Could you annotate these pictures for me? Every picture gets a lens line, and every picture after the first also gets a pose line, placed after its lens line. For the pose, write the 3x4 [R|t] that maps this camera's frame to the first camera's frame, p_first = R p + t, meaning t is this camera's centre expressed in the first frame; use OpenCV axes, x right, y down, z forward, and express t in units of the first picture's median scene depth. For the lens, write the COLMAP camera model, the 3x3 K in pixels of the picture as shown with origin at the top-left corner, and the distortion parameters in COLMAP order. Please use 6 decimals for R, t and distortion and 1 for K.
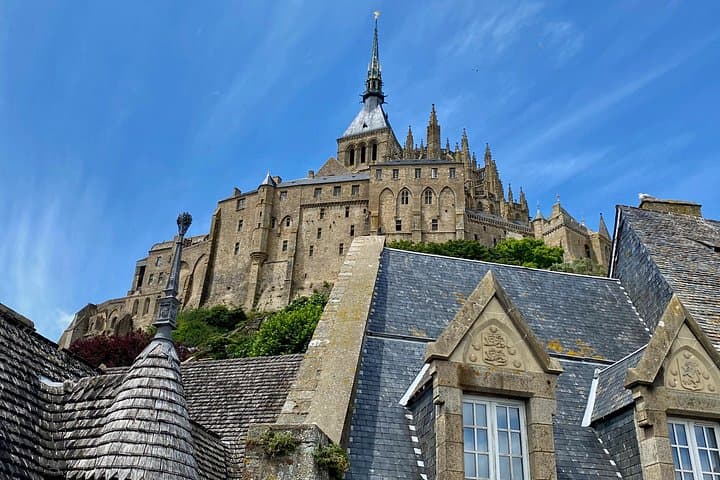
lens RADIAL K [[740.4, 0, 360.0], [0, 740.4, 240.0], [0, 0, 1]] dist [0.048776, -0.013070]
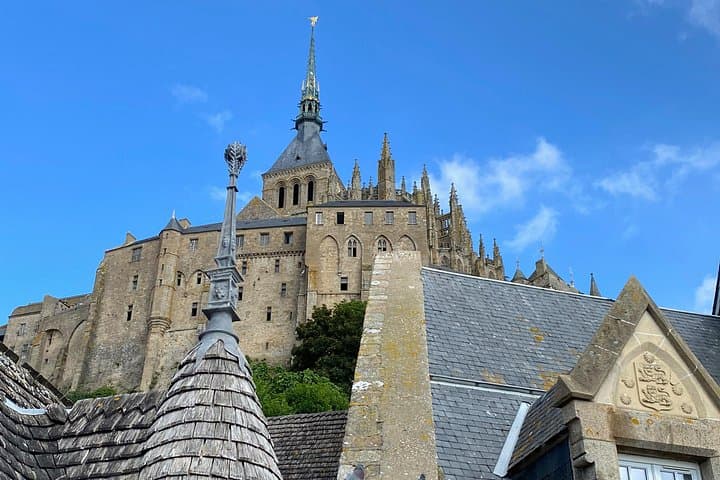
lens RADIAL K [[940.4, 0, 360.0], [0, 940.4, 240.0], [0, 0, 1]] dist [0.139127, -0.544111]
pose [[0.996550, 0.015703, 0.081493, -0.011567], [-0.009777, 0.997312, -0.072613, 0.005994], [-0.082414, 0.071566, 0.994025, 0.012102]]
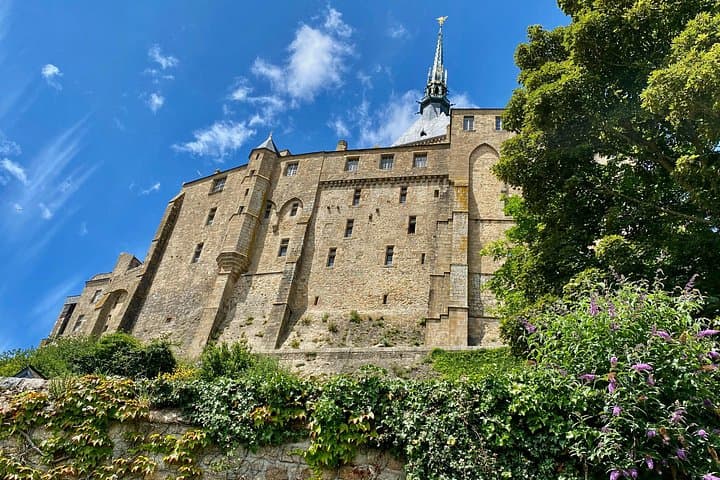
lens RADIAL K [[663.6, 0, 360.0], [0, 663.6, 240.0], [0, 0, 1]] dist [0.080212, -0.002688]
pose [[0.997000, 0.061629, -0.046831, -0.024396], [-0.068902, 0.982302, -0.174171, 0.083052], [0.035268, 0.176875, 0.983601, 0.534386]]
